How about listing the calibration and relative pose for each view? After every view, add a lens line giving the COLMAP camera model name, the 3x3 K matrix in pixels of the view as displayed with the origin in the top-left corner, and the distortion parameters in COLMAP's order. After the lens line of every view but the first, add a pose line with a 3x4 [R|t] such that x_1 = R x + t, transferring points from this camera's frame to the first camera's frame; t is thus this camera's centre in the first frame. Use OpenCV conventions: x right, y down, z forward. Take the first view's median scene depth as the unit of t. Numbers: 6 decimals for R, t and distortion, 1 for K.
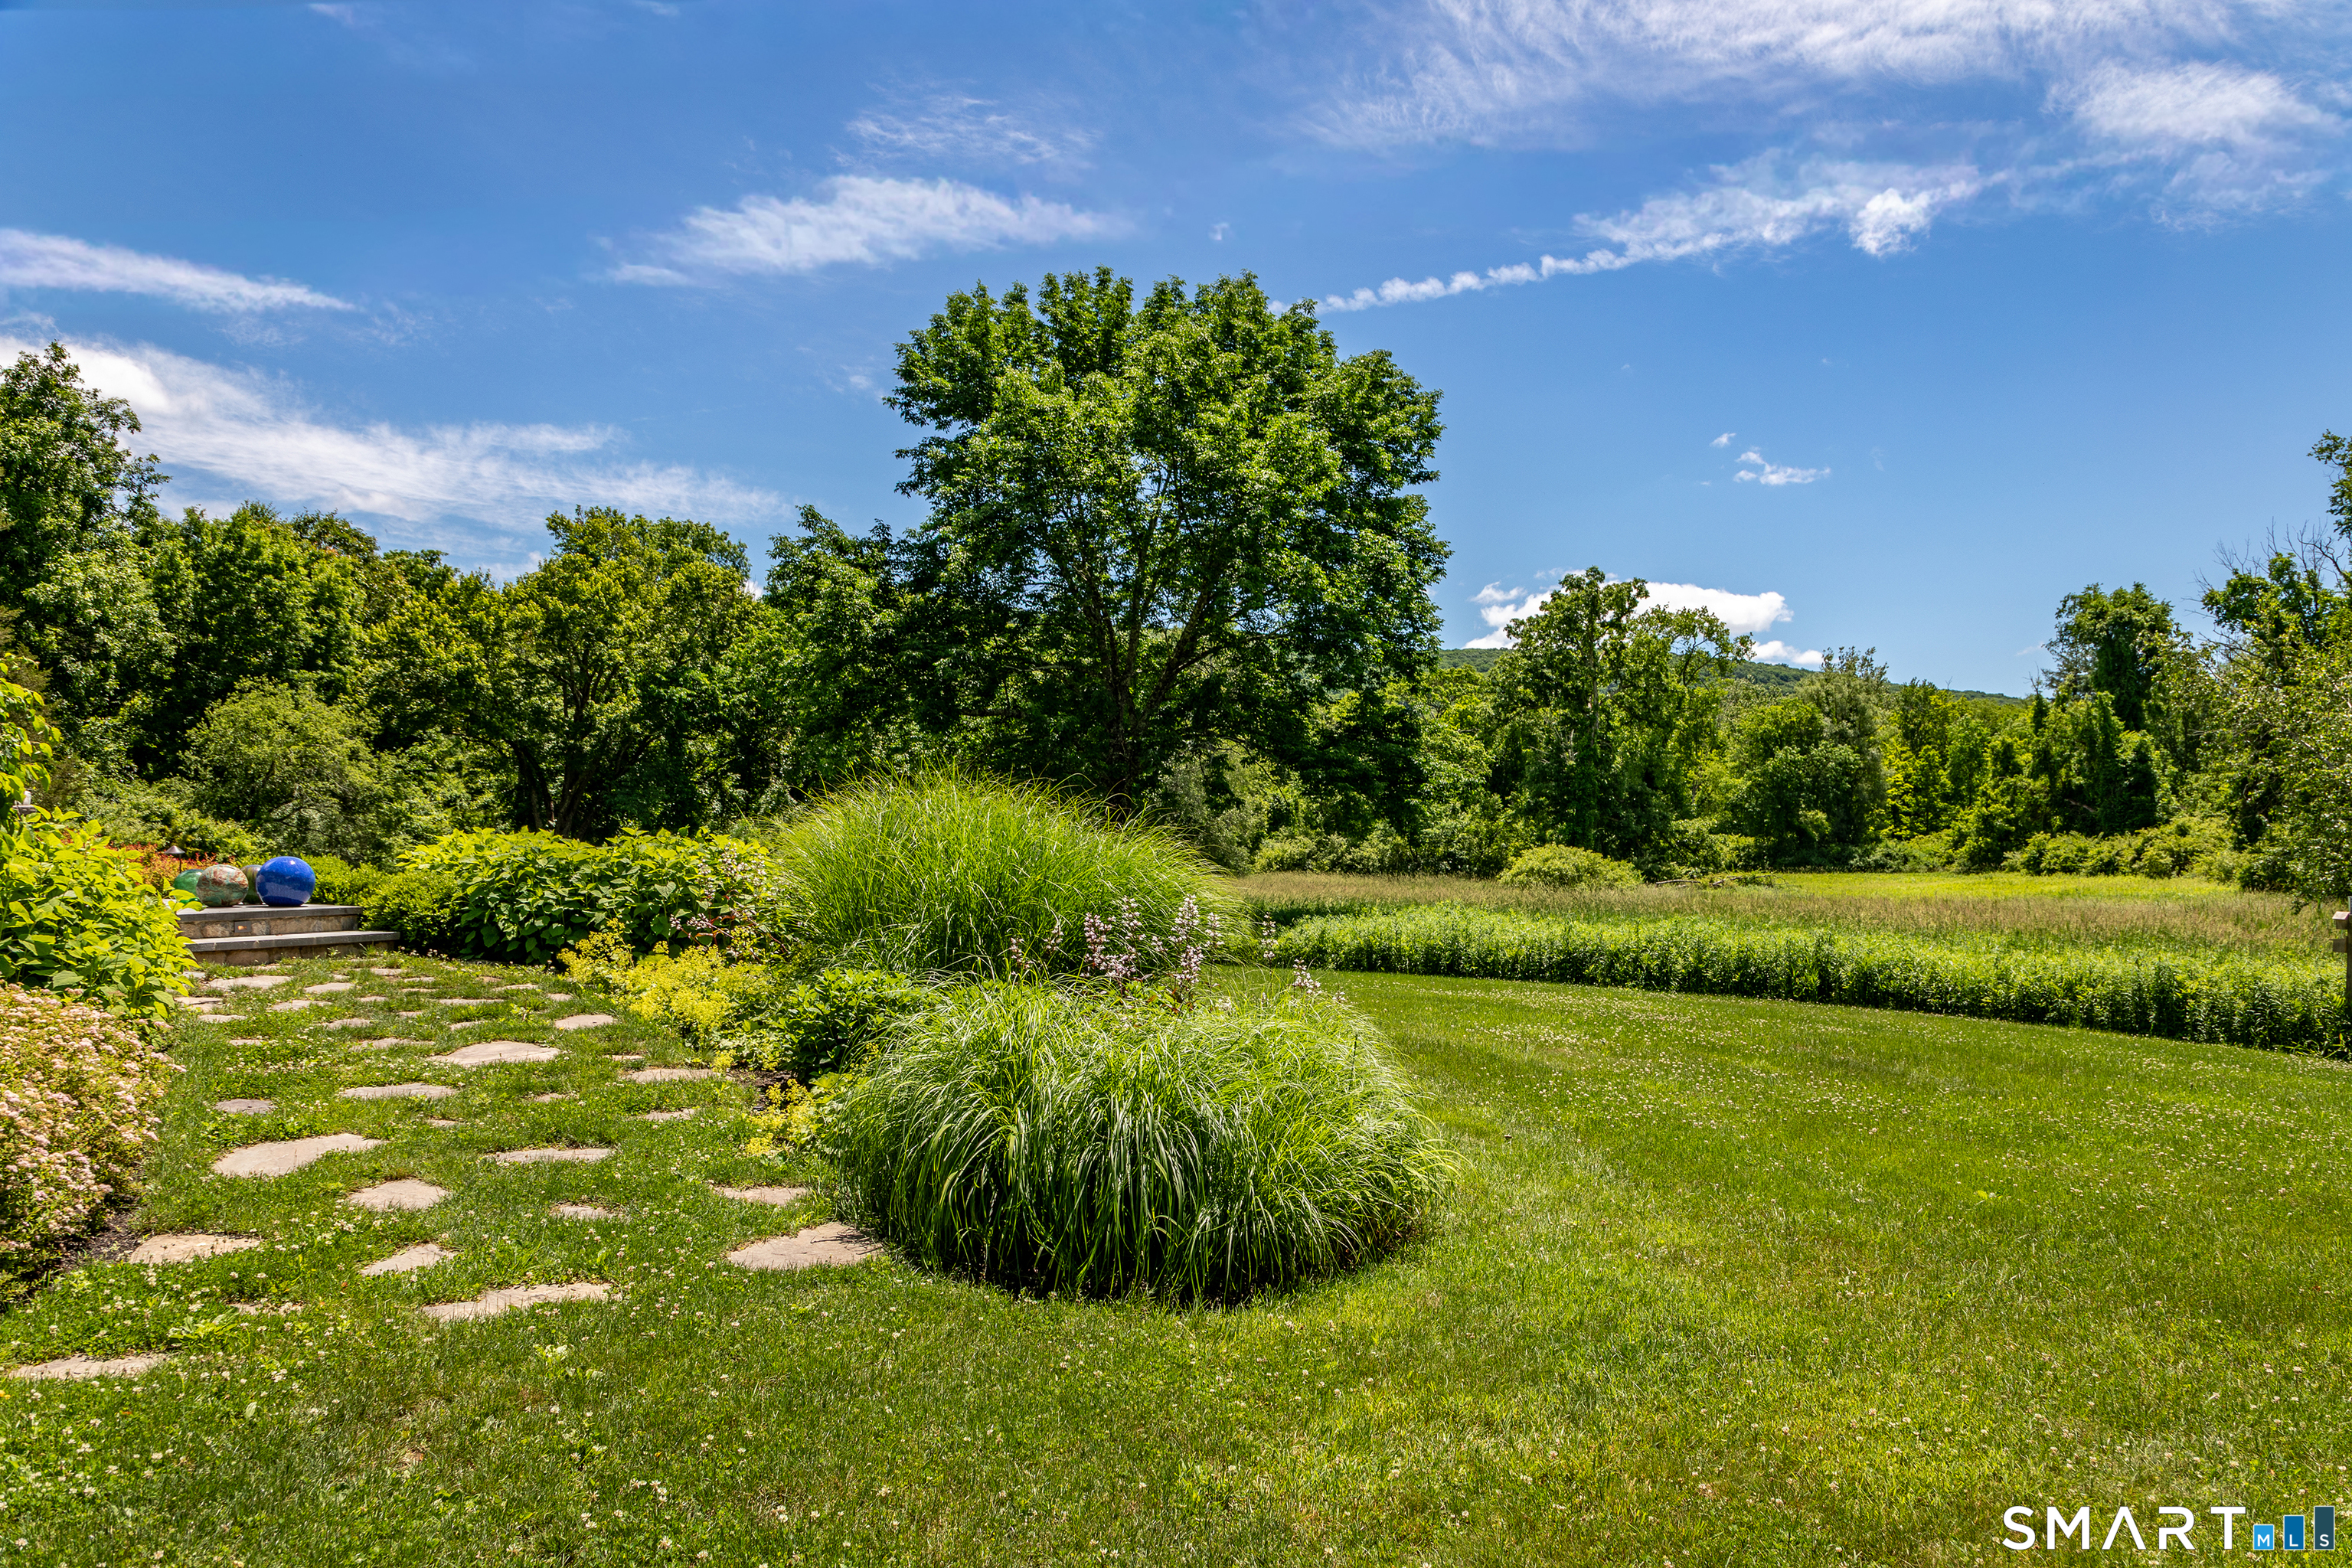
lens RADIAL K [[1603.6, 0, 1174.9], [0, 1603.6, 784.5], [0, 0, 1]] dist [-0.003594, -0.001529]
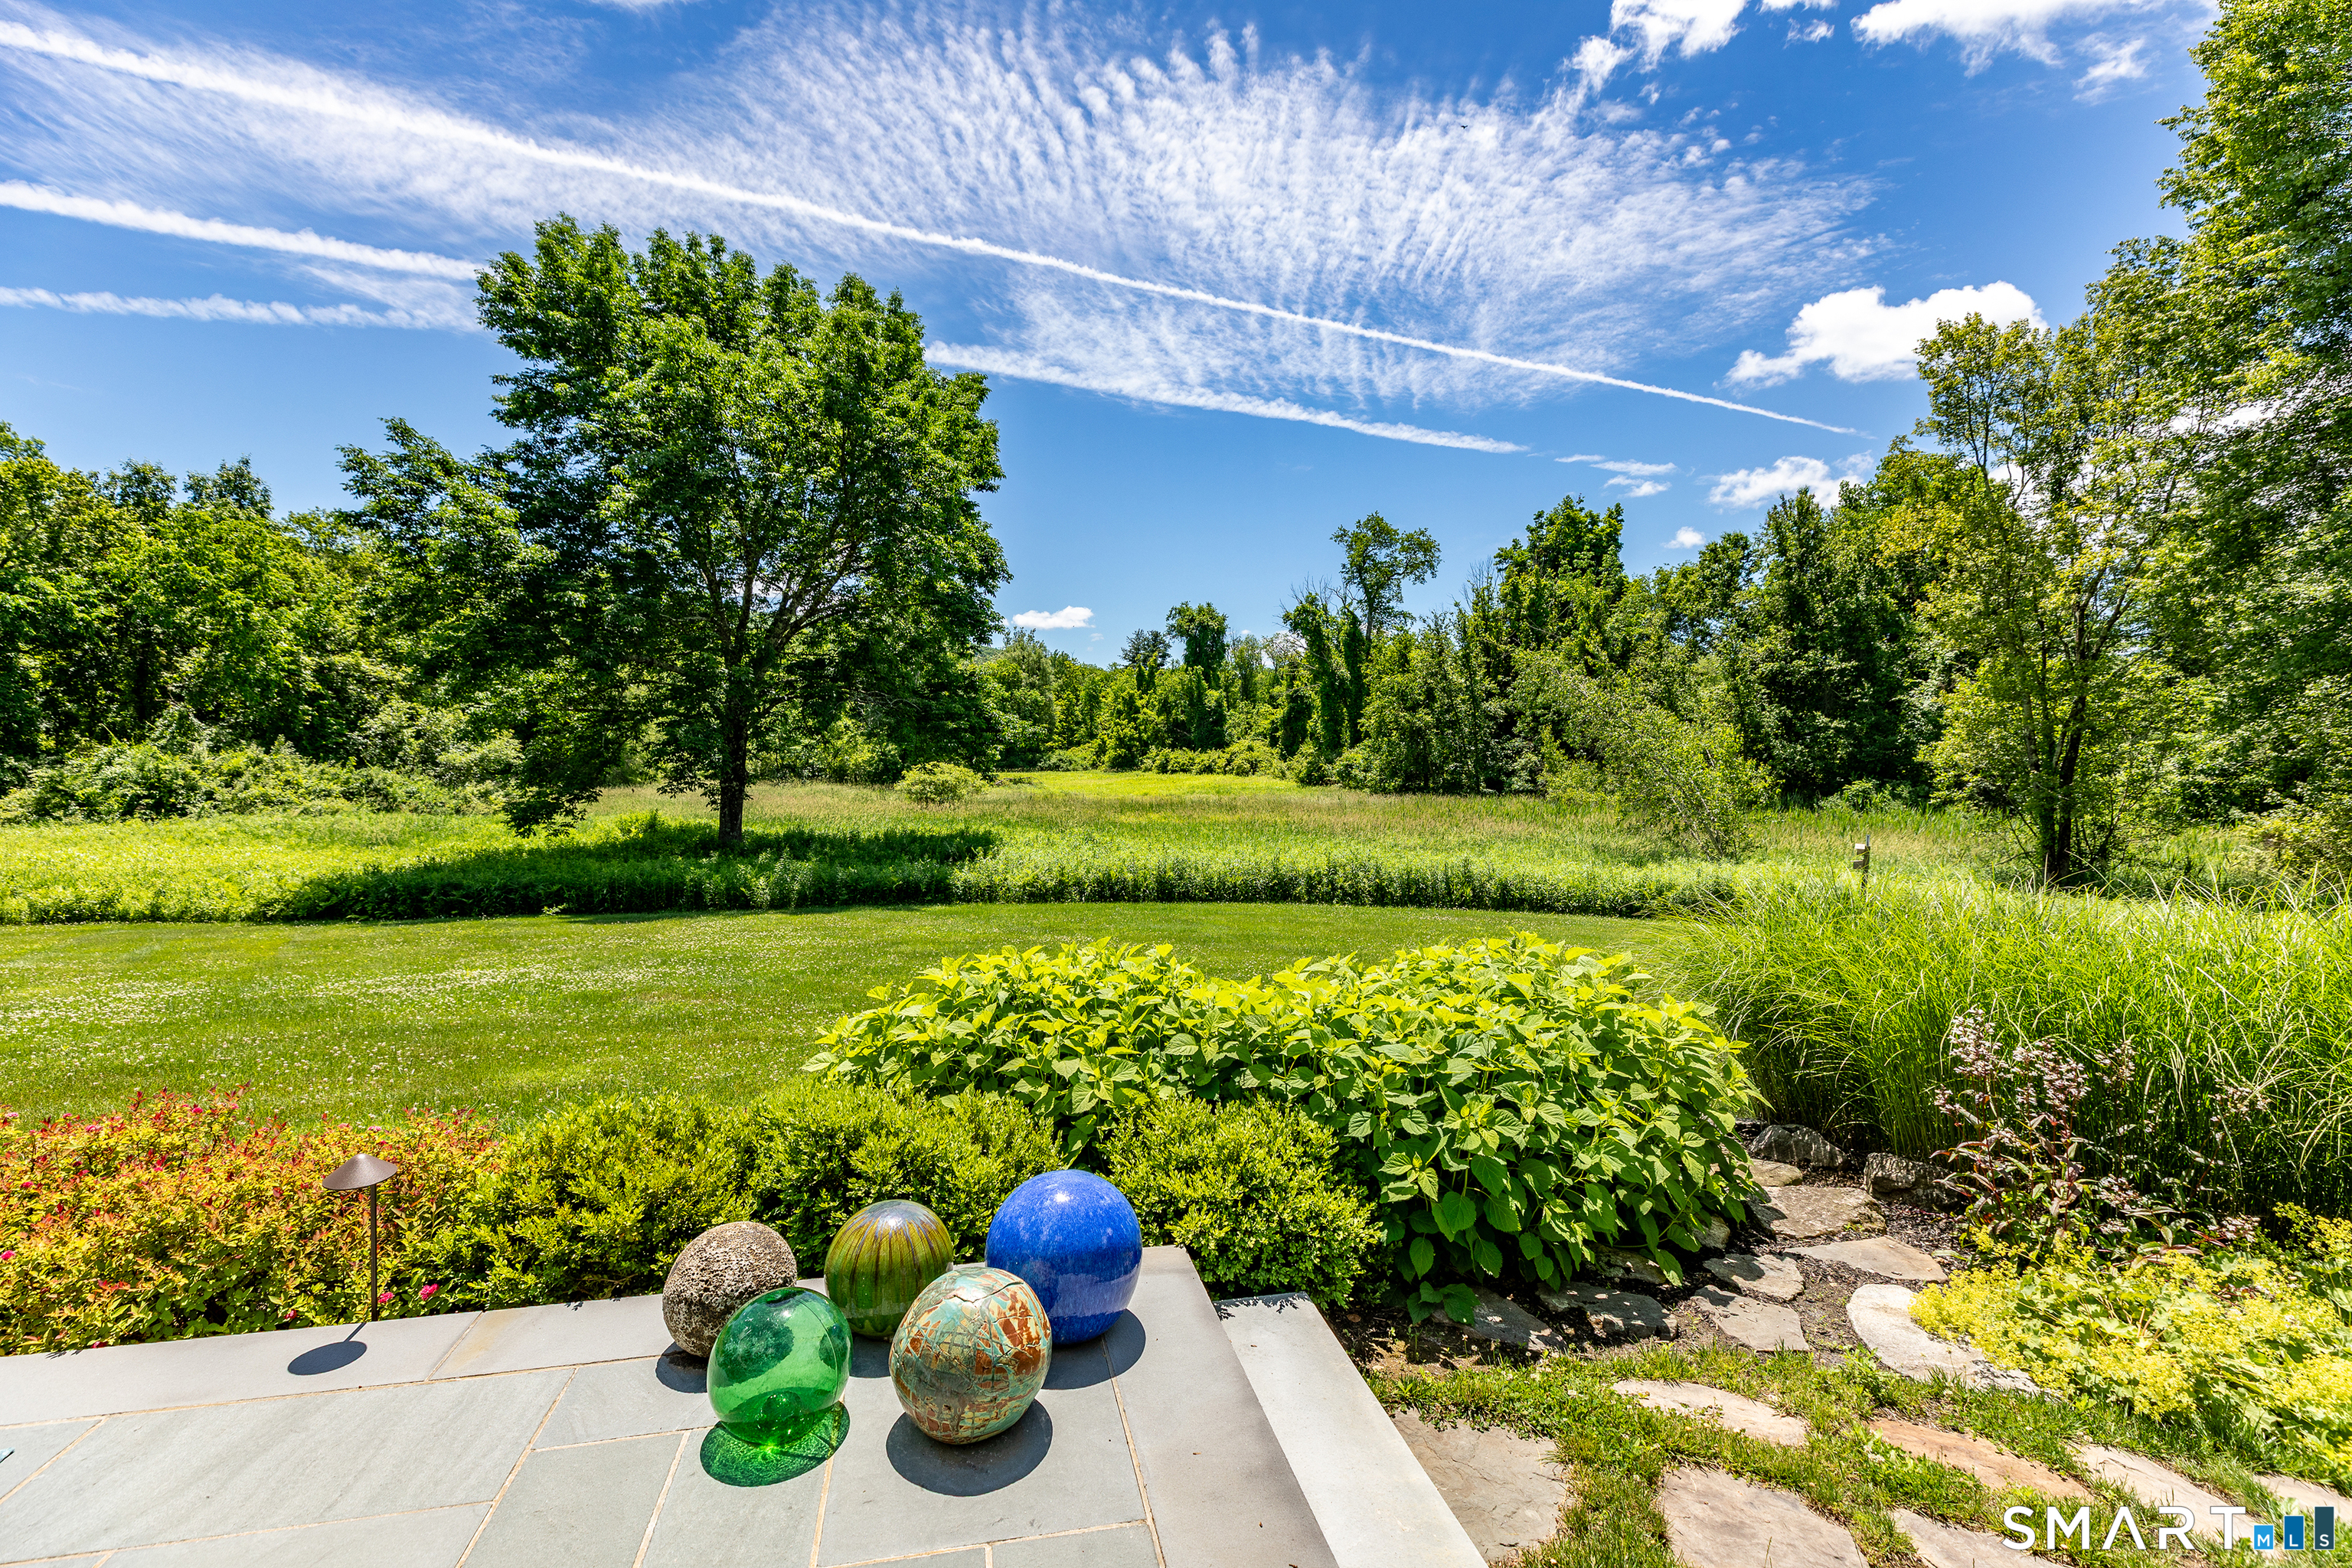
lens RADIAL K [[1048.2, 0, 1176.0], [0, 1048.2, 784.0], [0, 0, 1]] dist [0.003997, -0.000104]
pose [[0.821951, -0.019634, 0.569219, -0.091186], [-0.022559, 0.997499, 0.066982, -0.007666], [-0.569111, -0.067897, 0.819453, 0.109154]]
